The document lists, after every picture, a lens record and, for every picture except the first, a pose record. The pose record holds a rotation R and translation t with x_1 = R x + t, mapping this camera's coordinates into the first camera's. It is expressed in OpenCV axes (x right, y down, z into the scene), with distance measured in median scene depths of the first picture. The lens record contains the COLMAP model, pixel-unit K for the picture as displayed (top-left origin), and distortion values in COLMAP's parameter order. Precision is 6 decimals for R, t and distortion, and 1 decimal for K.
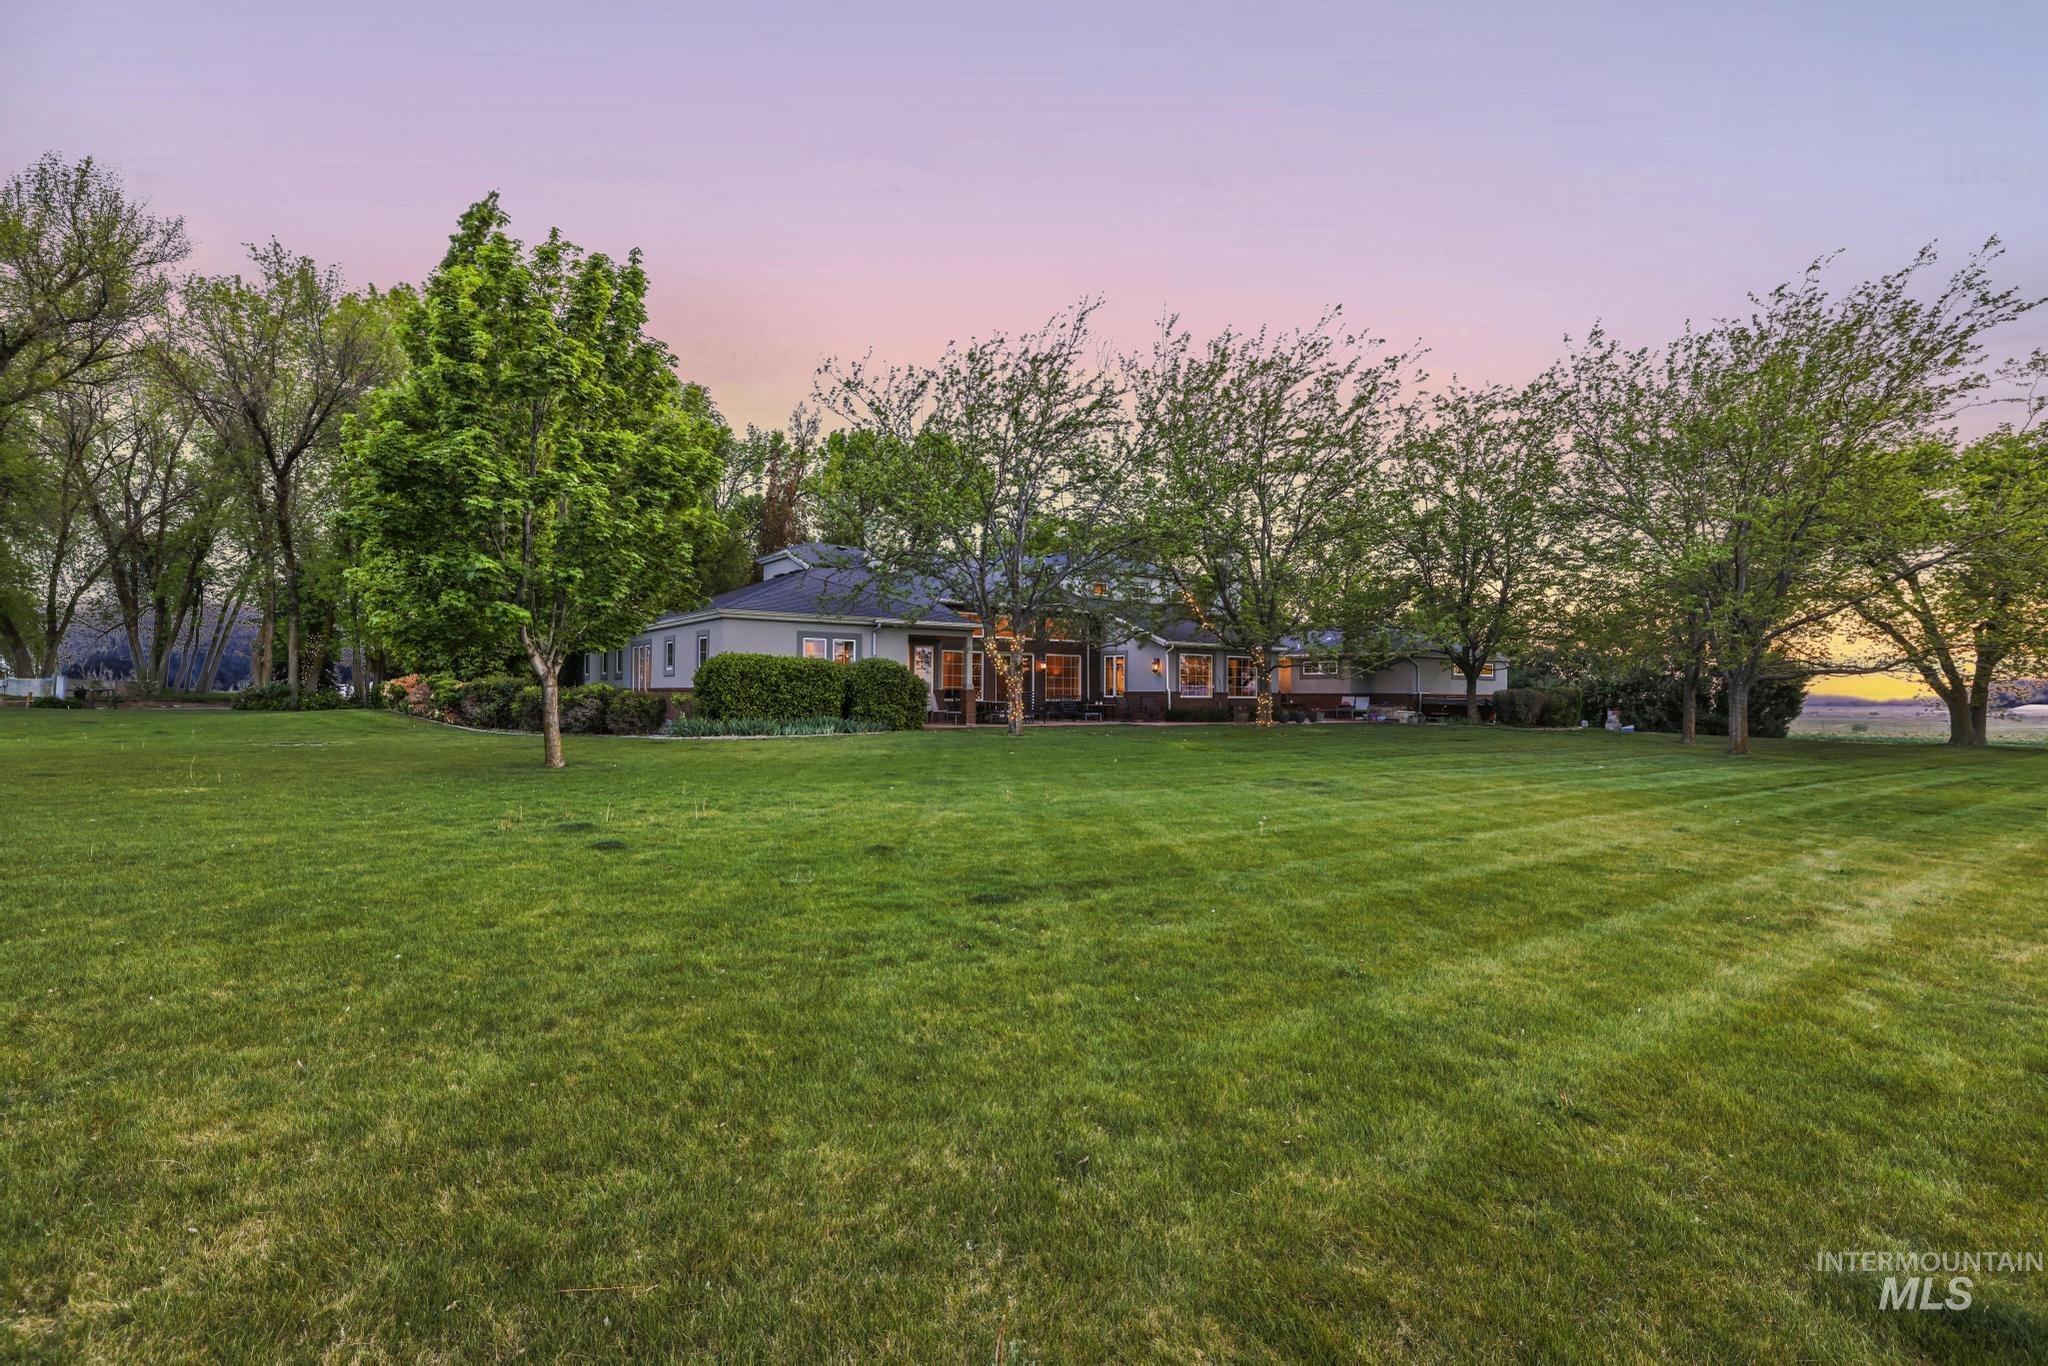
lens RADIAL K [[998.6, 0, 1024.6], [0, 998.6, 687.4], [0, 0, 1]] dist [-0.000068, -0.000009]
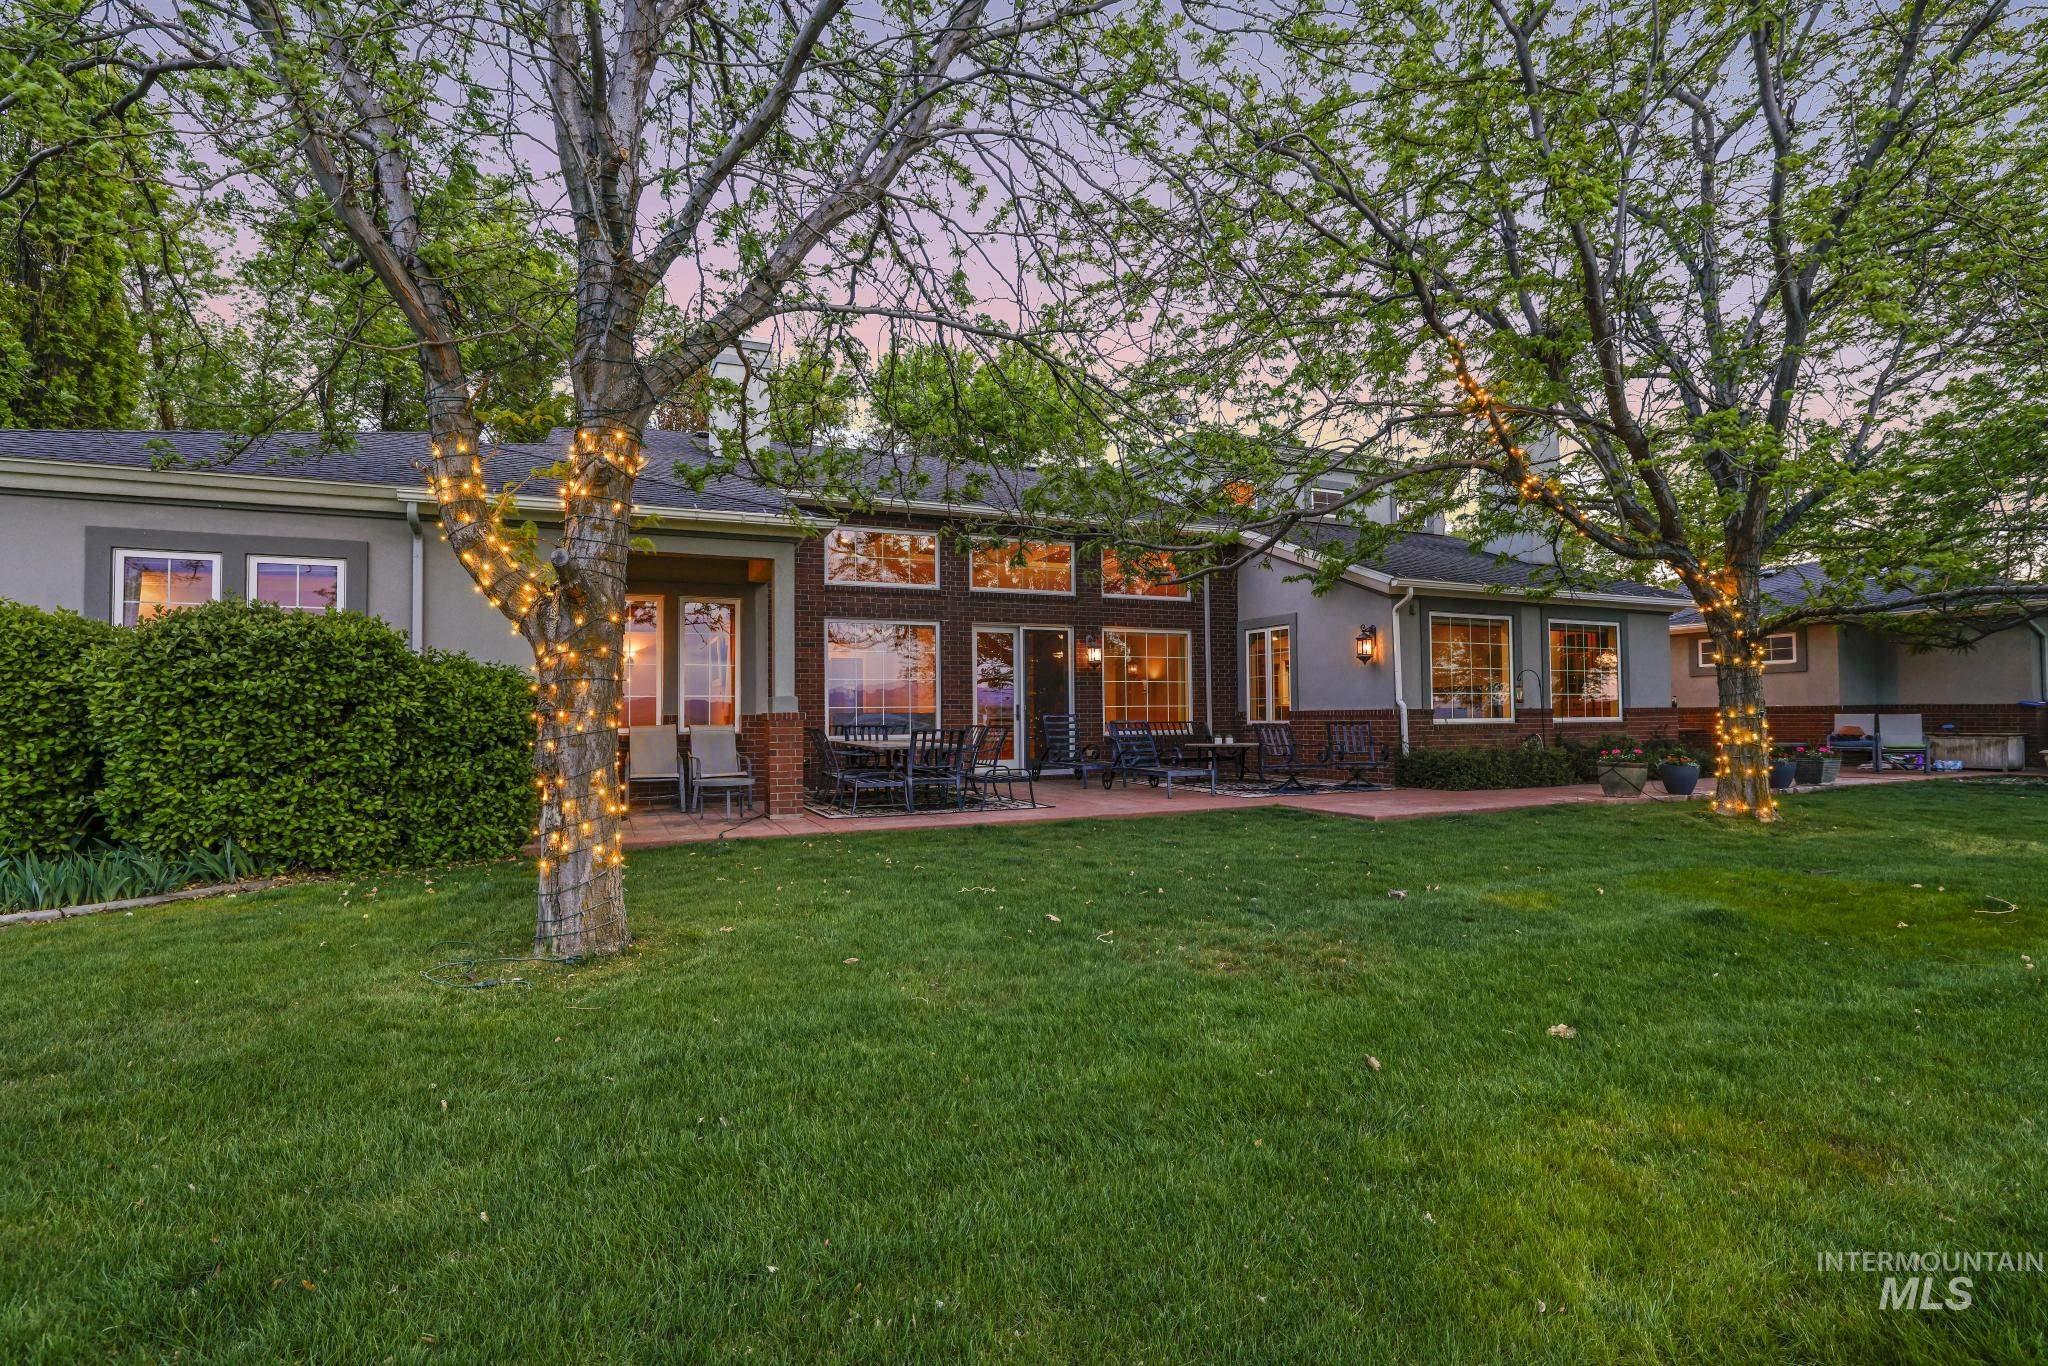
lens RADIAL K [[998.6, 0, 1021.8], [0, 998.6, 682.8], [0, 0, 1]] dist [-0.000068, -0.000009]
pose [[0.974021, -0.020879, -0.225492, 0.085428], [0.015194, 0.999522, -0.026916, 0.002201], [0.225946, 0.022791, 0.973873, 0.569906]]
